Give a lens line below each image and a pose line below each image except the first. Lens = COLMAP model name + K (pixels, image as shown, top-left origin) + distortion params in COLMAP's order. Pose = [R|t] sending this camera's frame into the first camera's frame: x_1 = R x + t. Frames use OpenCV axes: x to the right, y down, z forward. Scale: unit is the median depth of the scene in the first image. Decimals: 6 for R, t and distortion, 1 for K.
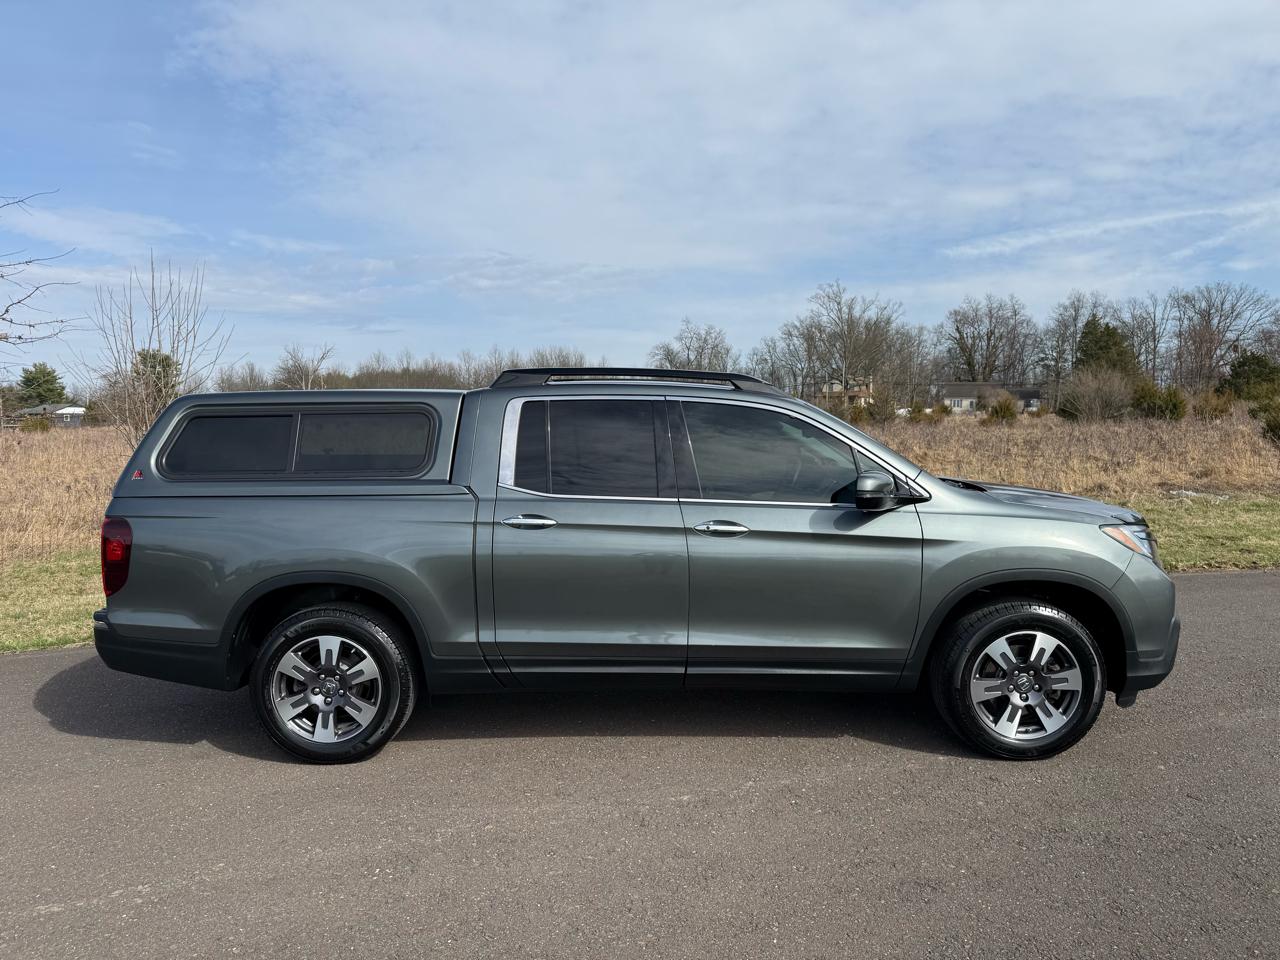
lens RADIAL K [[893.5, 0, 617.4], [0, 893.5, 544.7], [0, 0, 1]] dist [0.046968, -0.048638]
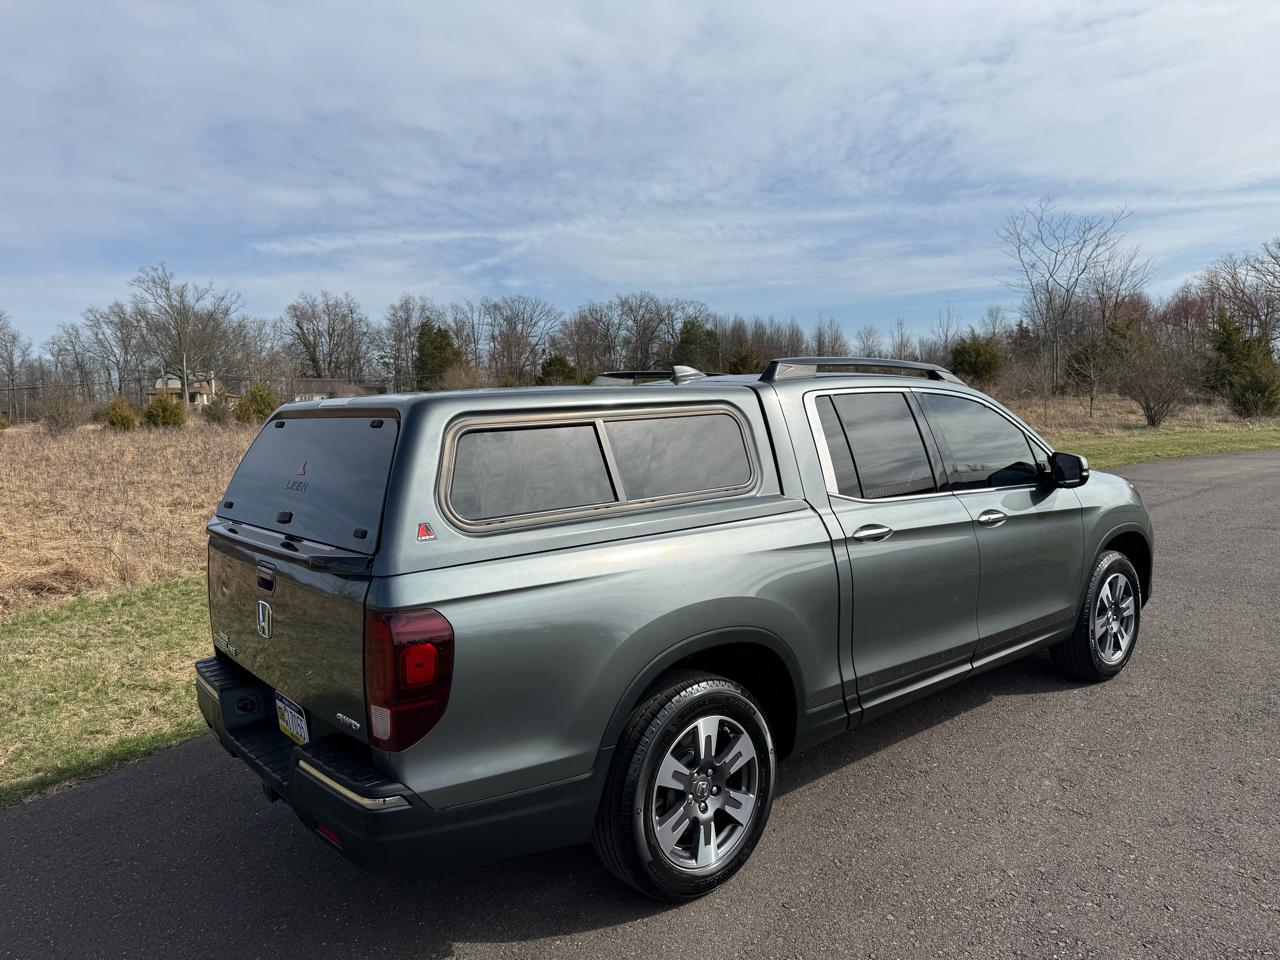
lens RADIAL K [[904.0, 0, 649.2], [0, 904.0, 493.9], [0, 0, 1]] dist [0.037056, -0.044539]
pose [[0.742313, -0.085168, 0.664619, -0.825844], [0.119388, 0.992829, -0.006118, -0.080871], [-0.659332, 0.083889, 0.747158, 0.454961]]
